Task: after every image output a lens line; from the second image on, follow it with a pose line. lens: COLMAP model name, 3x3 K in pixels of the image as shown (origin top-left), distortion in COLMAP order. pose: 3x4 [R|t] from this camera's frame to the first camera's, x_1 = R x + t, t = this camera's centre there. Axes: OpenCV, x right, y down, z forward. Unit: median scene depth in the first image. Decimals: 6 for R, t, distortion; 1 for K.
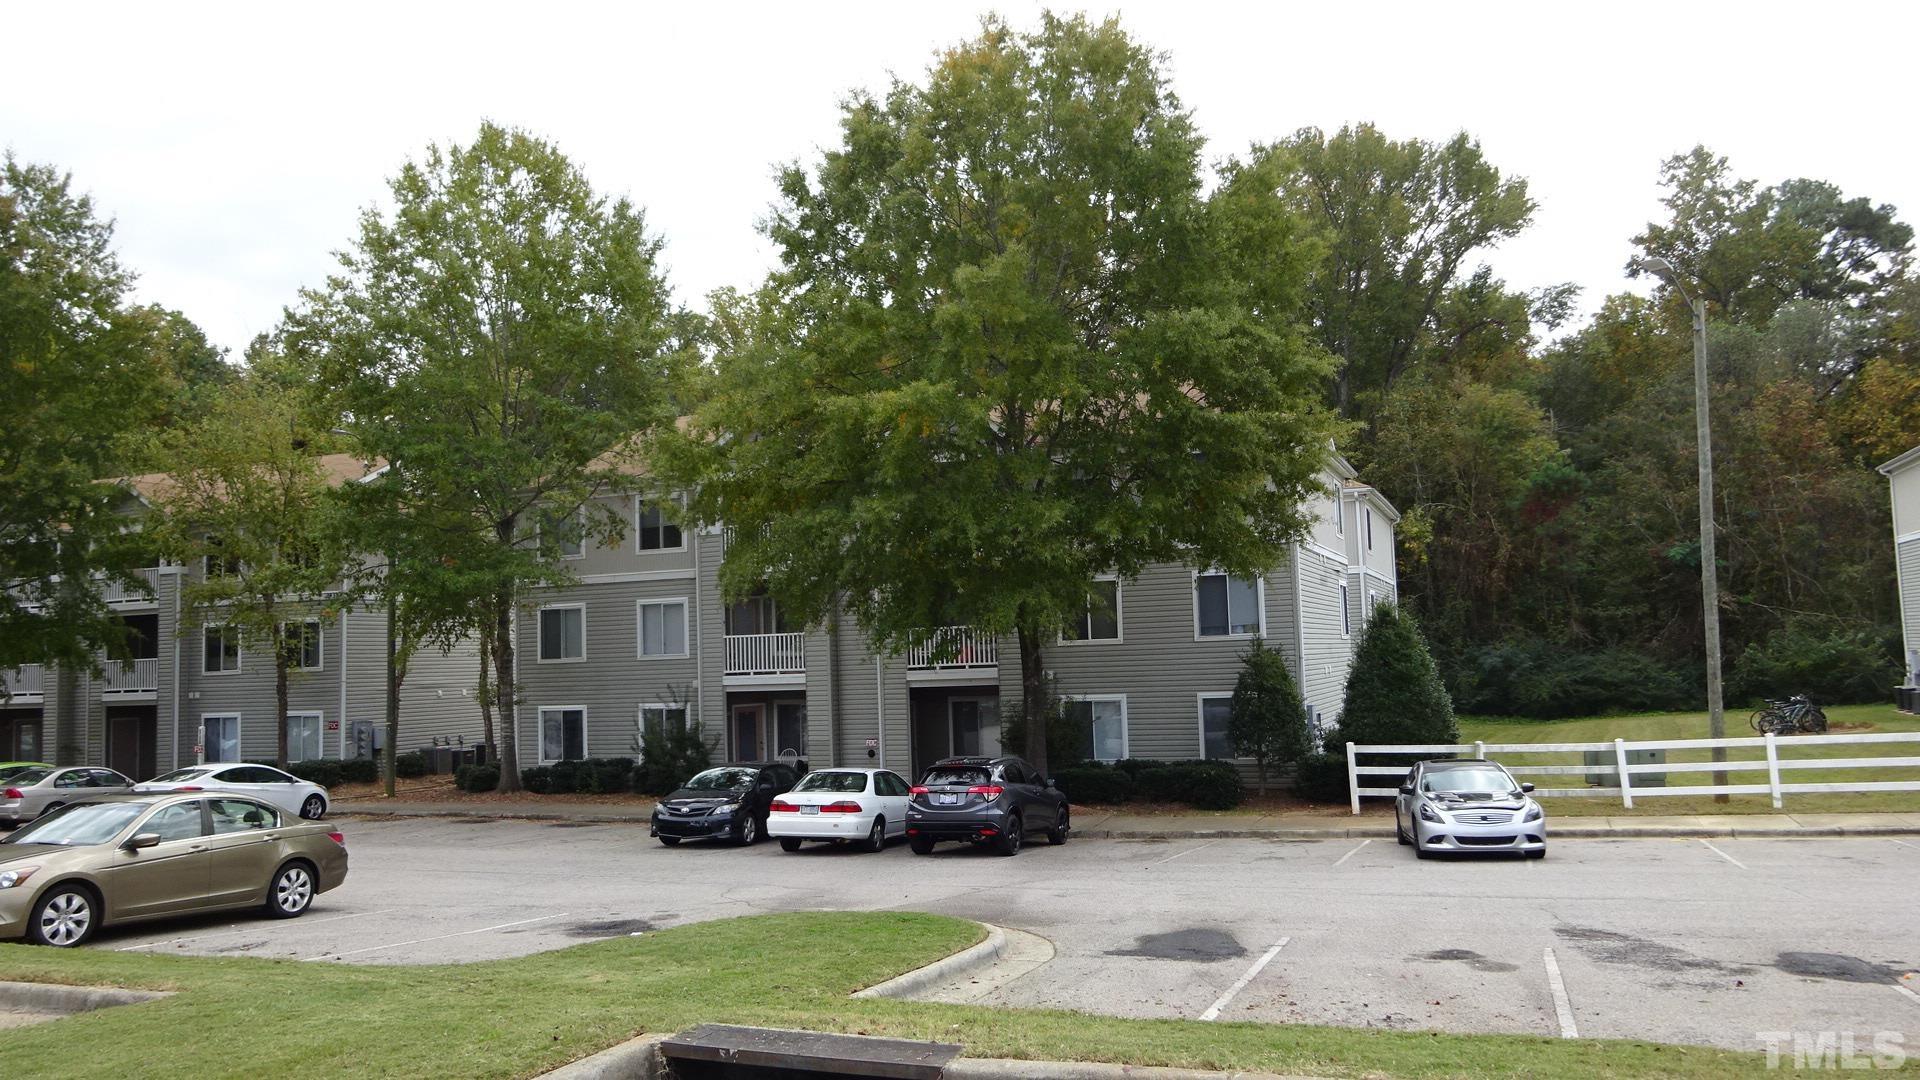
lens RADIAL K [[1441.7, 0, 964.3], [0, 1441.7, 540.2], [0, 0, 1]] dist [0.000545, 0.013854]
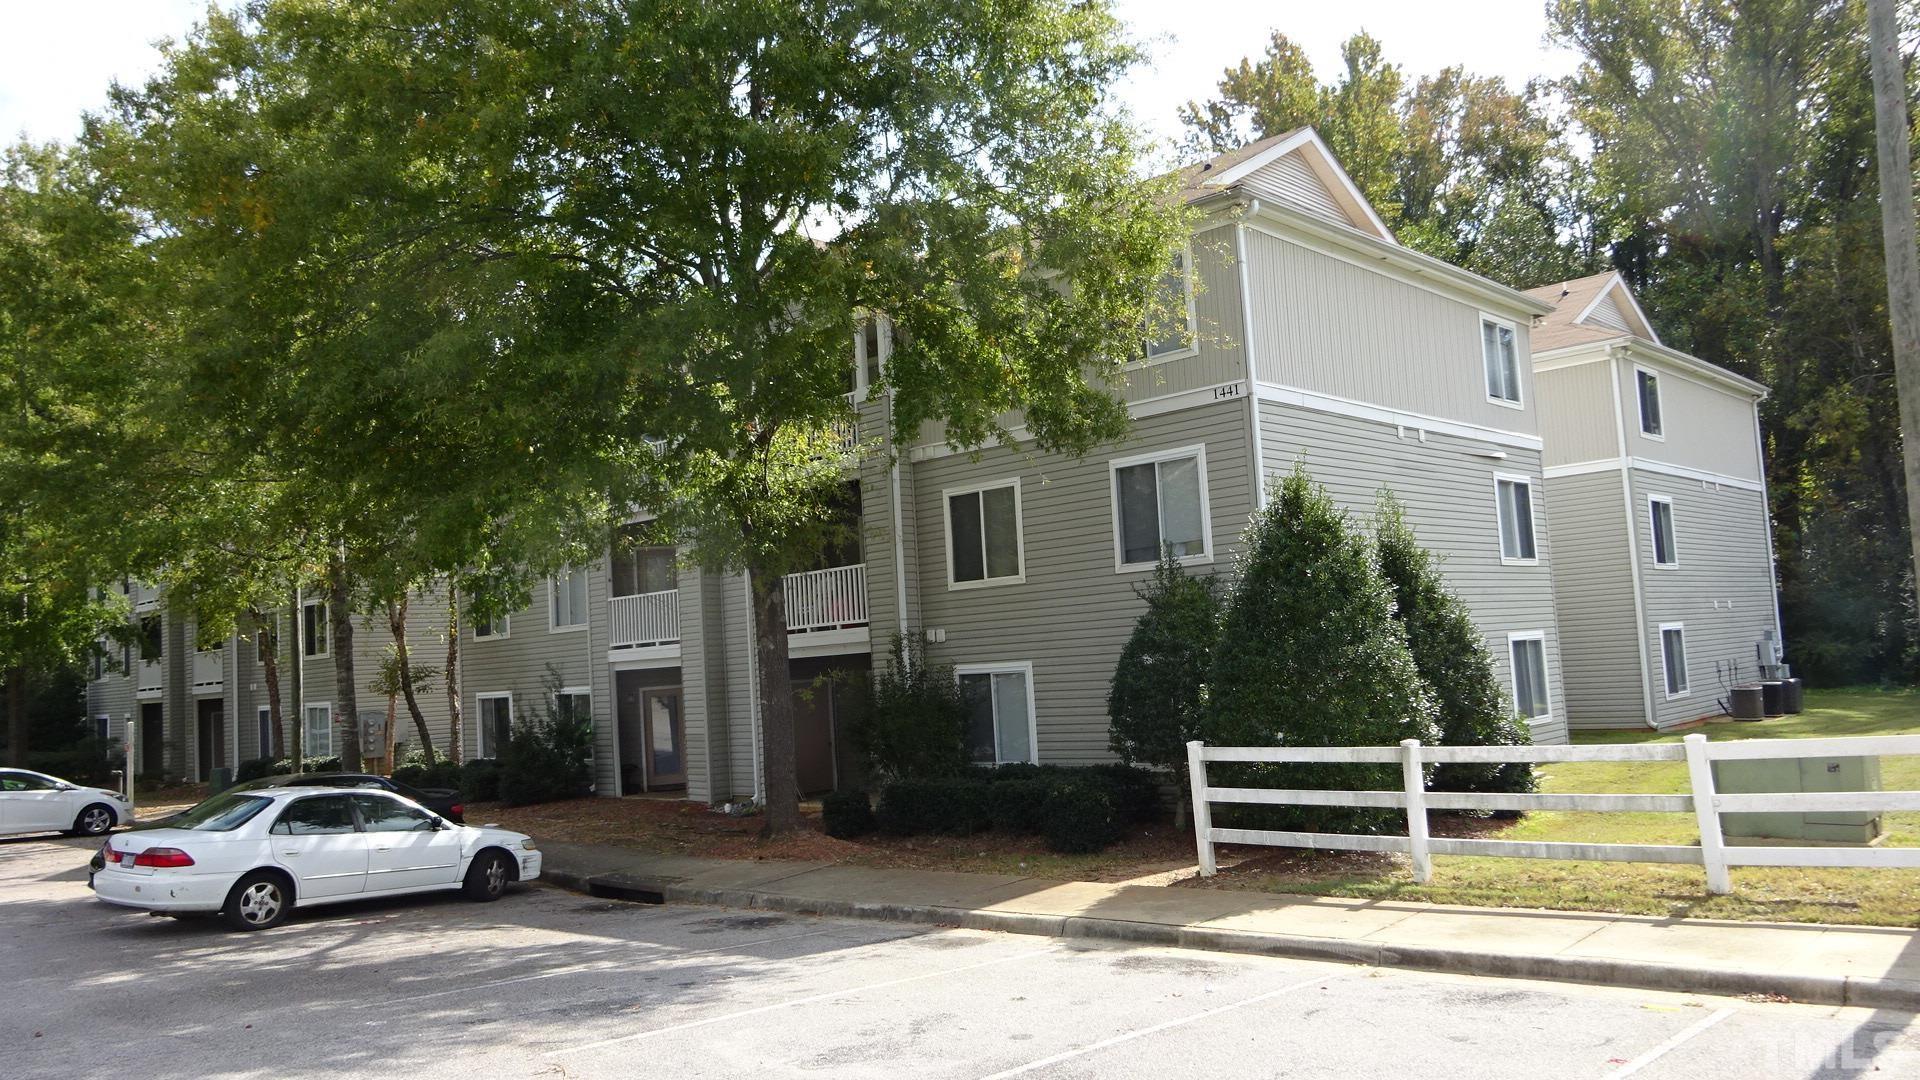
lens RADIAL K [[1441.7, 0, 952.0], [0, 1441.7, 546.5], [0, 0, 1]] dist [0.000545, 0.013854]
pose [[0.929978, -0.052996, -0.363775, 0.283917], [0.060072, 0.998161, 0.008155, 0.043598], [0.362674, -0.029436, 0.931451, 0.352198]]
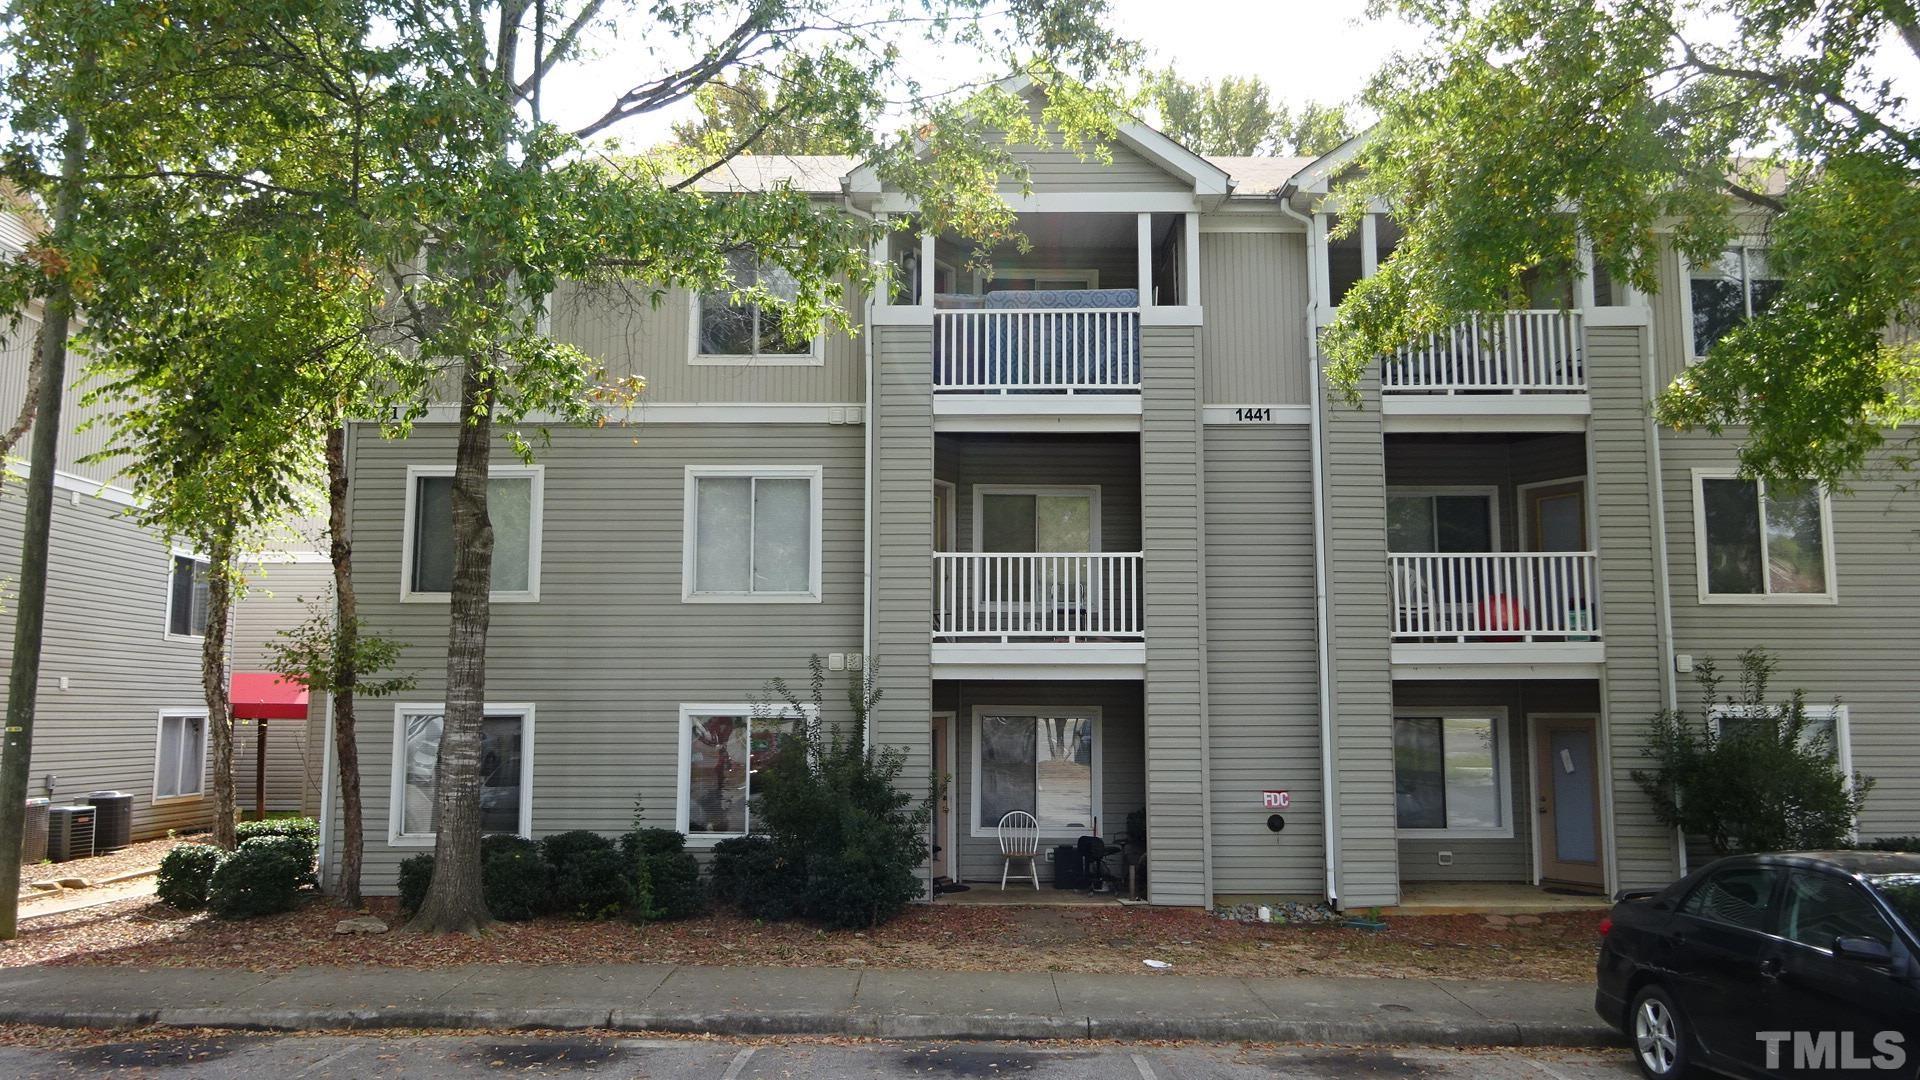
lens RADIAL K [[1441.7, 0, 955.0], [0, 1441.7, 543.2], [0, 0, 1]] dist [0.000545, 0.013854]
pose [[0.920496, 0.076203, 0.383250, -0.332334], [-0.061116, 0.996806, -0.051410, 0.086038], [-0.385944, 0.023900, 0.922213, 0.591112]]
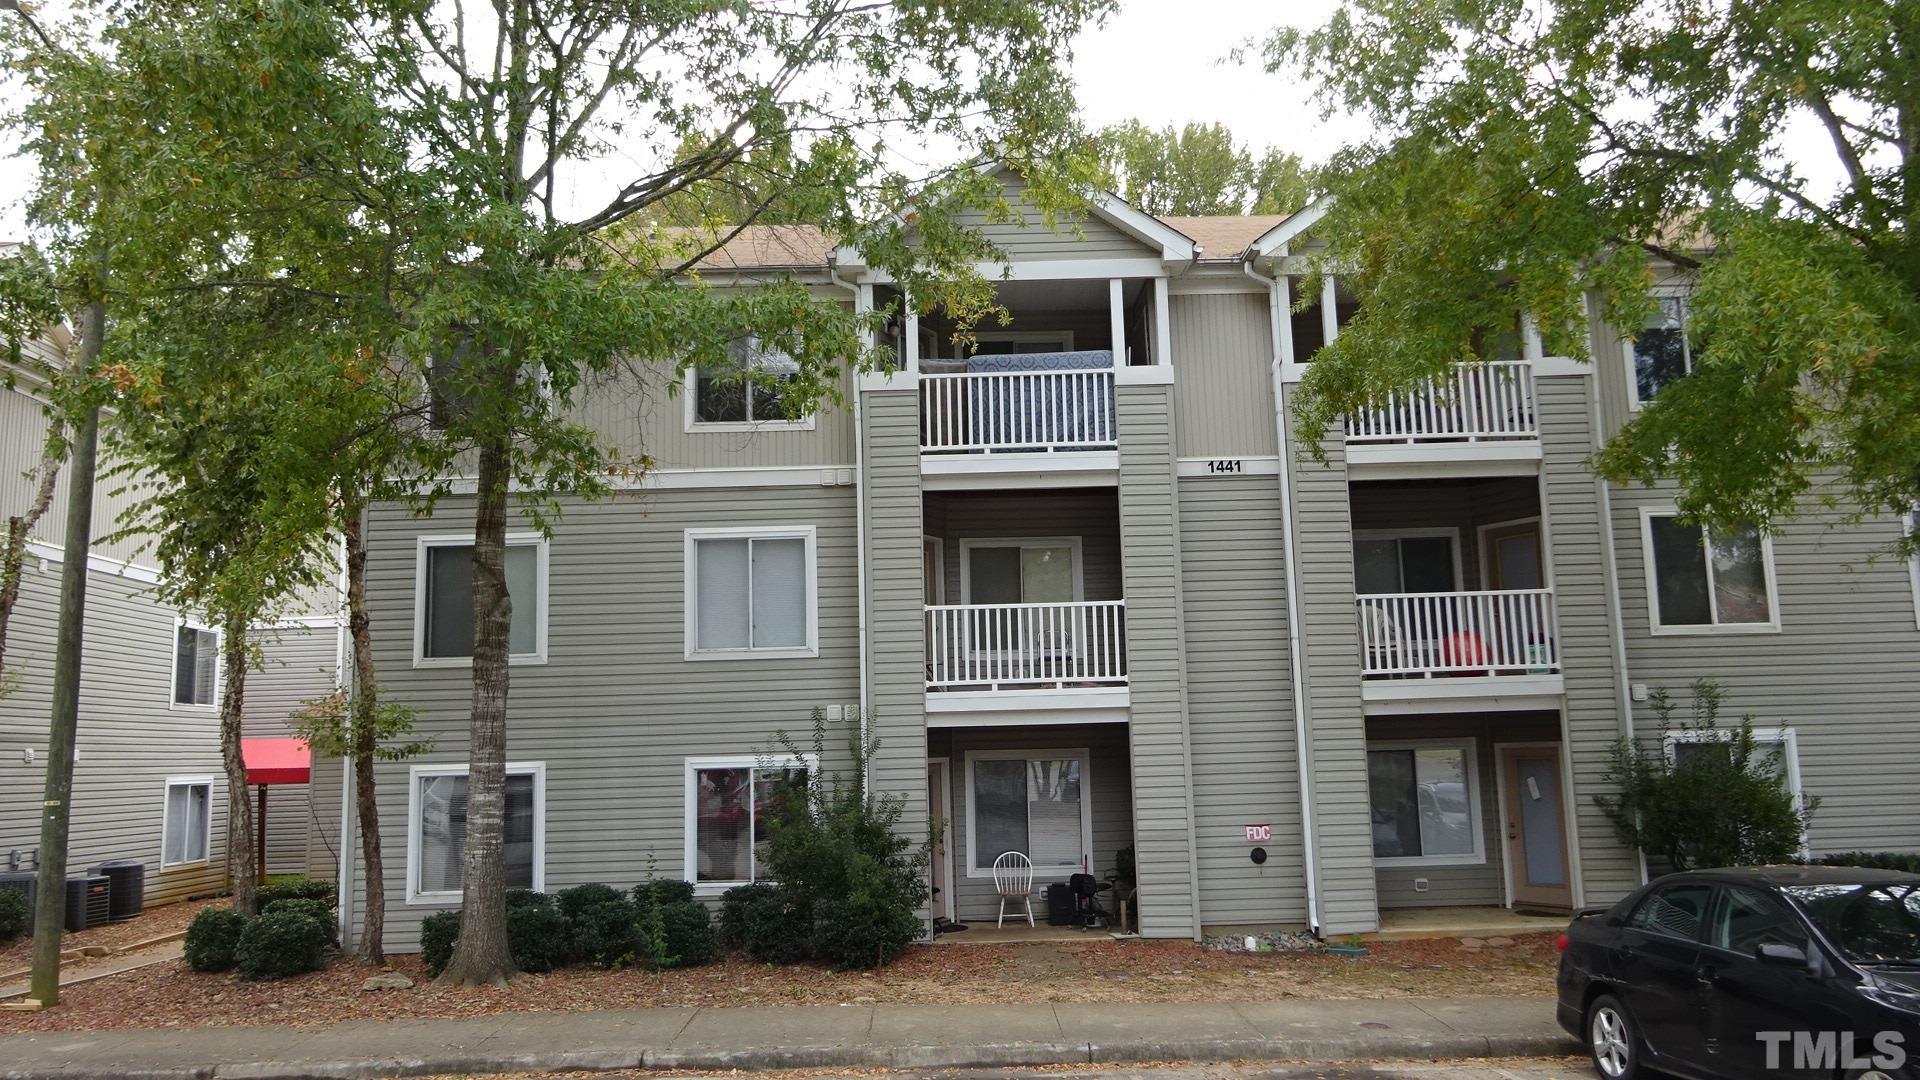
lens RADIAL K [[1441.5, 0, 957.6], [0, 1441.5, 549.9], [0, 0, 1]] dist [0.011874, 0.009393]
pose [[0.915128, 0.060961, 0.398527, -0.345140], [-0.033544, 0.996588, -0.075418, 0.083095], [-0.401765, 0.055649, 0.914051, 0.572263]]
